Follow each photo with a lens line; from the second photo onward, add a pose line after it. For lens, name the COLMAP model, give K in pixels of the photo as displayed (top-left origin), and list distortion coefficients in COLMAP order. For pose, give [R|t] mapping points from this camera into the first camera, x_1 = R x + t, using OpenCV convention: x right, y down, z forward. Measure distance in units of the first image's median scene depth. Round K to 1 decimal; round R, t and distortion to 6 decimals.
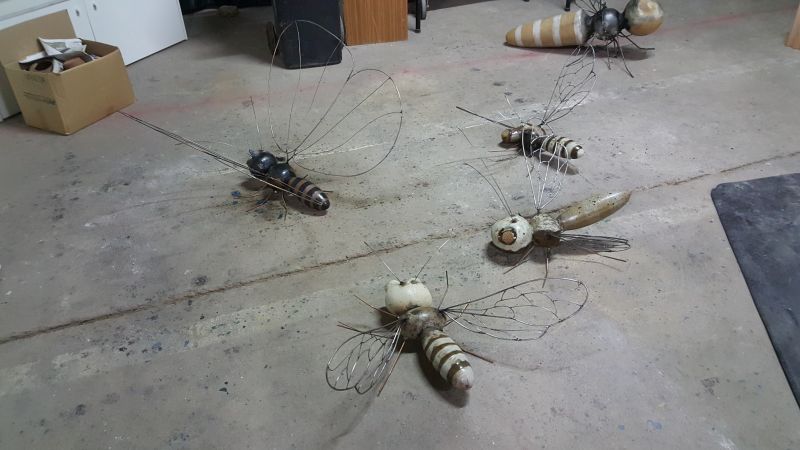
lens RADIAL K [[591.9, 0, 384.8], [0, 591.9, 224.9], [0, 0, 1]] dist [0.107996, -0.182784]
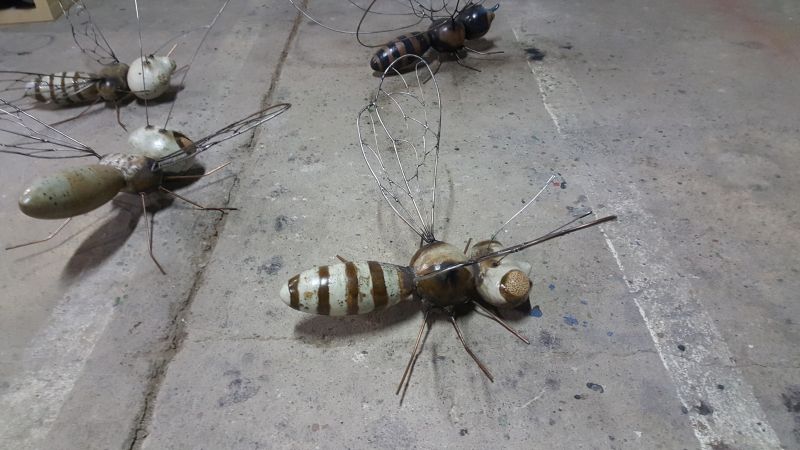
lens RADIAL K [[591.9, 0, 391.2], [0, 591.9, 226.2], [0, 0, 1]] dist [0.107996, -0.182784]
pose [[-0.327237, 0.612684, -0.719398, 0.586950], [-0.500445, 0.533412, 0.681928, -0.464043], [0.801542, 0.583172, 0.132063, 1.034021]]
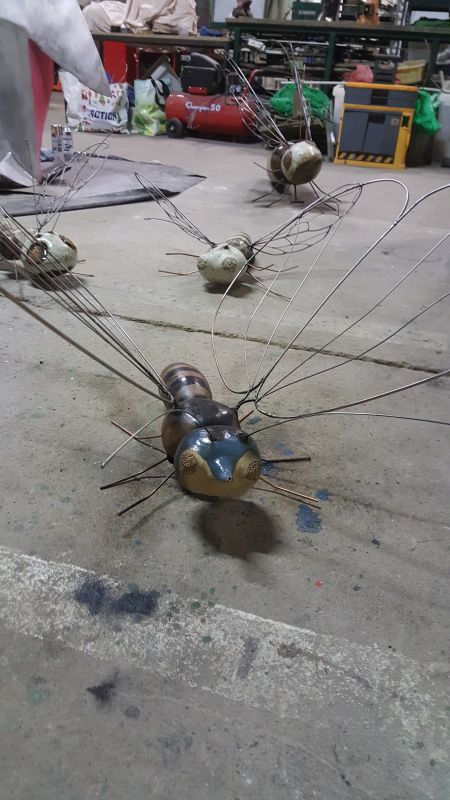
lens RADIAL K [[591.9, 0, 228.0], [0, 591.9, 392.5], [0, 0, 1]] dist [0.107996, -0.182784]
pose [[-0.816216, -0.296567, 0.495821, -0.387618], [0.307124, 0.504172, 0.807147, -0.415088], [-0.489352, 0.811085, -0.320430, 1.147124]]
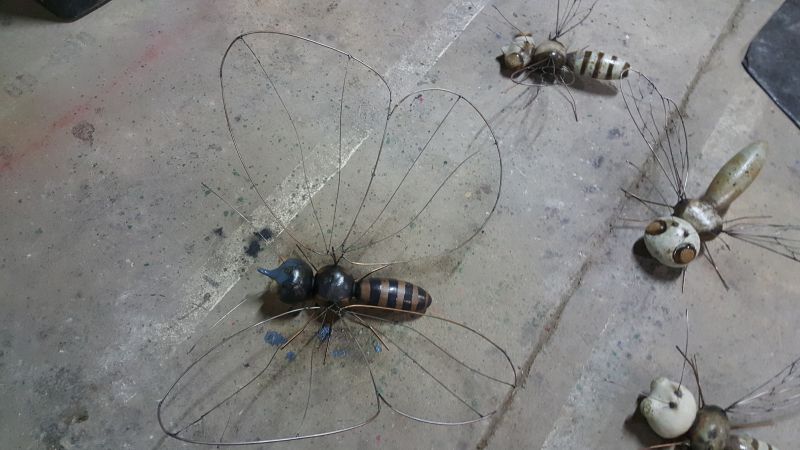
lens RADIAL K [[591.9, 0, 382.0], [0, 591.9, 238.3], [0, 0, 1]] dist [0.107996, -0.182784]
pose [[0.801925, -0.488180, 0.344378, -0.347420], [0.283965, 0.818626, 0.499214, -0.458832], [-0.525623, -0.302541, 0.795103, 0.489778]]
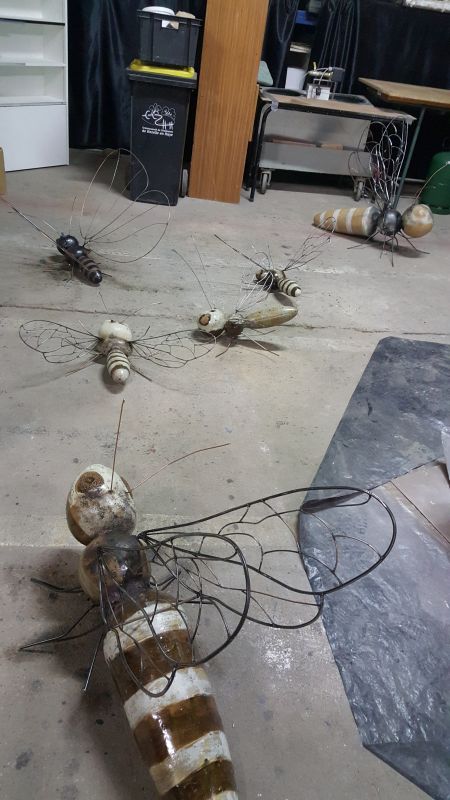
lens RADIAL K [[591.9, 0, 222.3], [0, 591.9, 400.8], [0, 0, 1]] dist [0.107996, -0.182784]
pose [[0.964602, 0.250370, -0.082808, 0.353278], [-0.253301, 0.967015, -0.026849, 0.198902], [0.073354, 0.046874, 0.996204, -0.321994]]
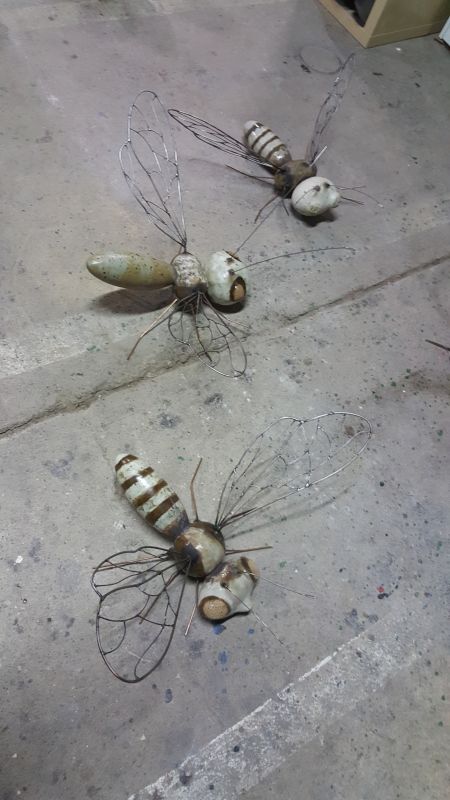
lens RADIAL K [[591.9, 0, 214.3], [0, 591.9, 398.9], [0, 0, 1]] dist [0.107996, -0.182784]
pose [[-0.958883, 0.094687, -0.267540, 0.407152], [-0.279414, -0.149847, 0.948406, -0.680285], [0.049712, 0.984165, 0.170143, 0.908532]]
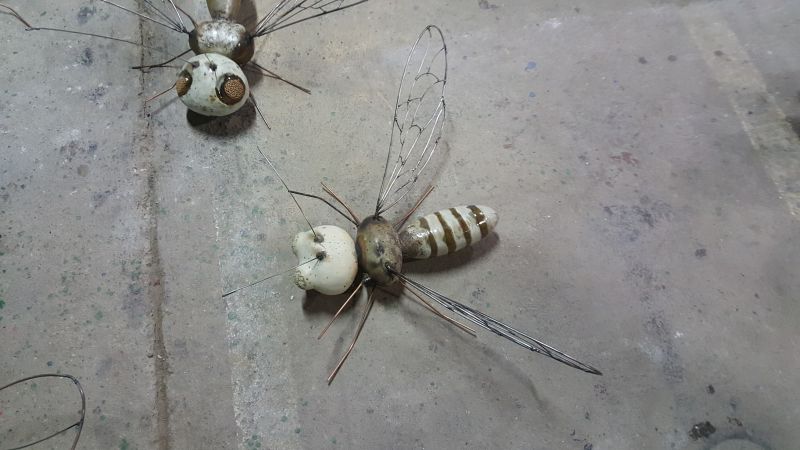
lens RADIAL K [[591.9, 0, 384.8], [0, 591.9, 219.1], [0, 0, 1]] dist [0.107996, -0.182784]
pose [[0.117184, -0.870325, 0.478333, -0.170756], [0.531860, 0.461755, 0.709864, -0.243191], [-0.838685, 0.171222, 0.517001, 0.481713]]
